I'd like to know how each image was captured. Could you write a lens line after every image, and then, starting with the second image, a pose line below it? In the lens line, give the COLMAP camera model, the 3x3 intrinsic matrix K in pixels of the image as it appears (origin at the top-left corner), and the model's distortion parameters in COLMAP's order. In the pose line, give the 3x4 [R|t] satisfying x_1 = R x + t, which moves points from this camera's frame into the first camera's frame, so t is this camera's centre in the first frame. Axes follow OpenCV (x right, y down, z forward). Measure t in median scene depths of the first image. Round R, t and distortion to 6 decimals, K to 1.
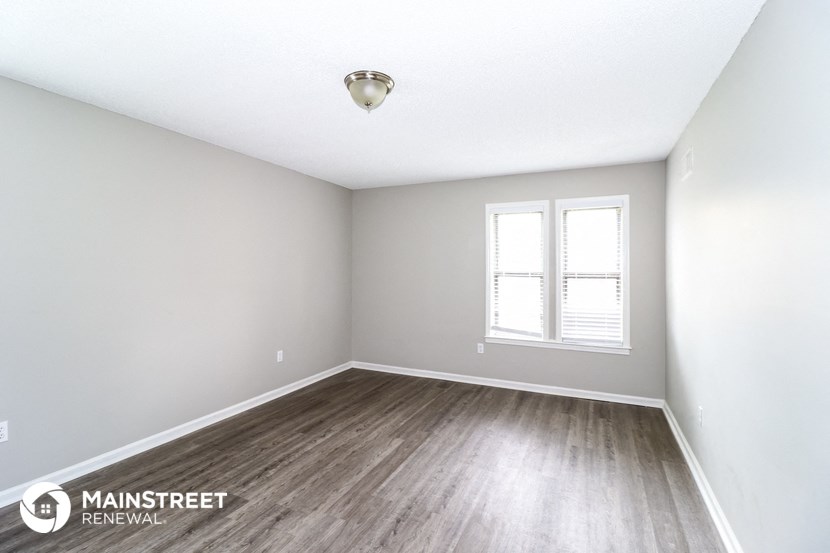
lens RADIAL K [[388.9, 0, 413.6], [0, 388.9, 260.3], [0, 0, 1]] dist [0.014456, -0.000469]
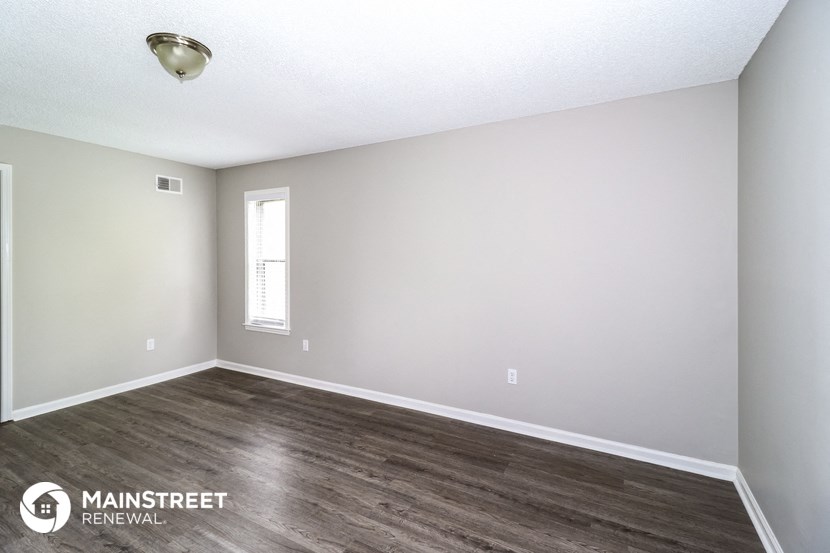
lens RADIAL K [[388.9, 0, 413.6], [0, 388.9, 260.3], [0, 0, 1]] dist [0.014456, -0.000469]
pose [[-0.067250, 0.002703, -0.997732, 0.516453], [0.017909, 0.999838, 0.001501, 0.032886], [0.997575, -0.017767, -0.067288, 1.136665]]
